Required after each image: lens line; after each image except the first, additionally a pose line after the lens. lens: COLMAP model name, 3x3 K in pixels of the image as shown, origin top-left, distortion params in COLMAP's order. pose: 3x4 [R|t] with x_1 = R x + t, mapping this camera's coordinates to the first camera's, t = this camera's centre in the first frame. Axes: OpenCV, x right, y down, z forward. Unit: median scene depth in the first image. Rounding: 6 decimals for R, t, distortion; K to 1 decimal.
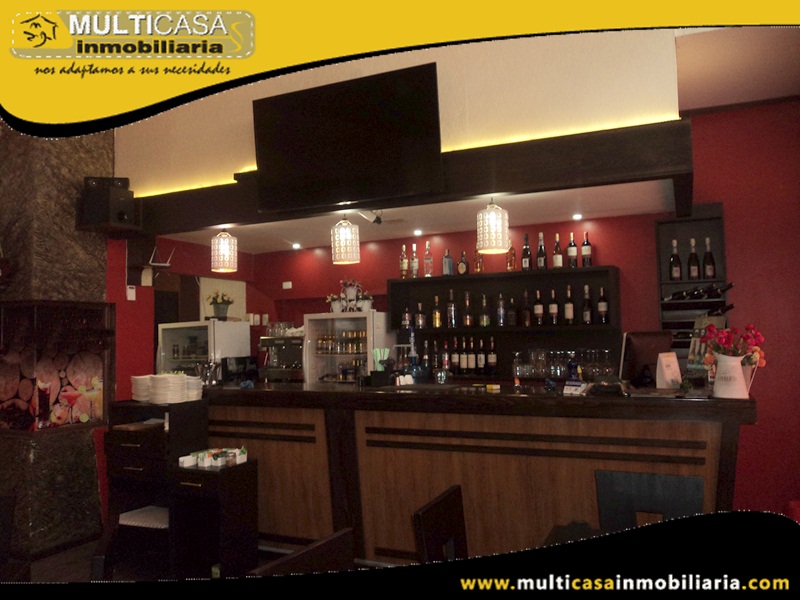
lens RADIAL K [[637.8, 0, 404.8], [0, 637.8, 297.7], [0, 0, 1]] dist [-0.024404, 0.009338]
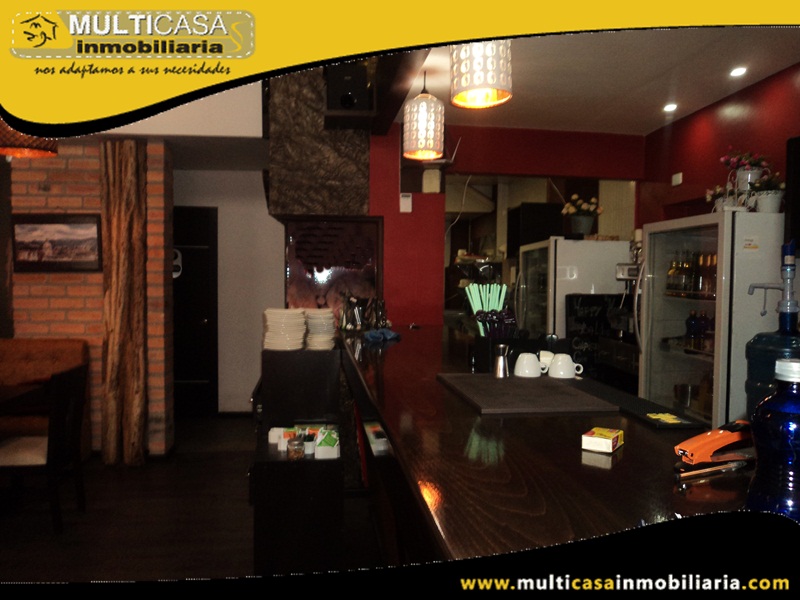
lens RADIAL K [[637.8, 0, 404.8], [0, 637.8, 297.7], [0, 0, 1]] dist [-0.024404, 0.009338]
pose [[0.513397, 0.060241, -0.856034, 0.246716], [0.025670, 0.996009, 0.085486, 0.042030], [0.857767, -0.065862, 0.509801, 0.607159]]
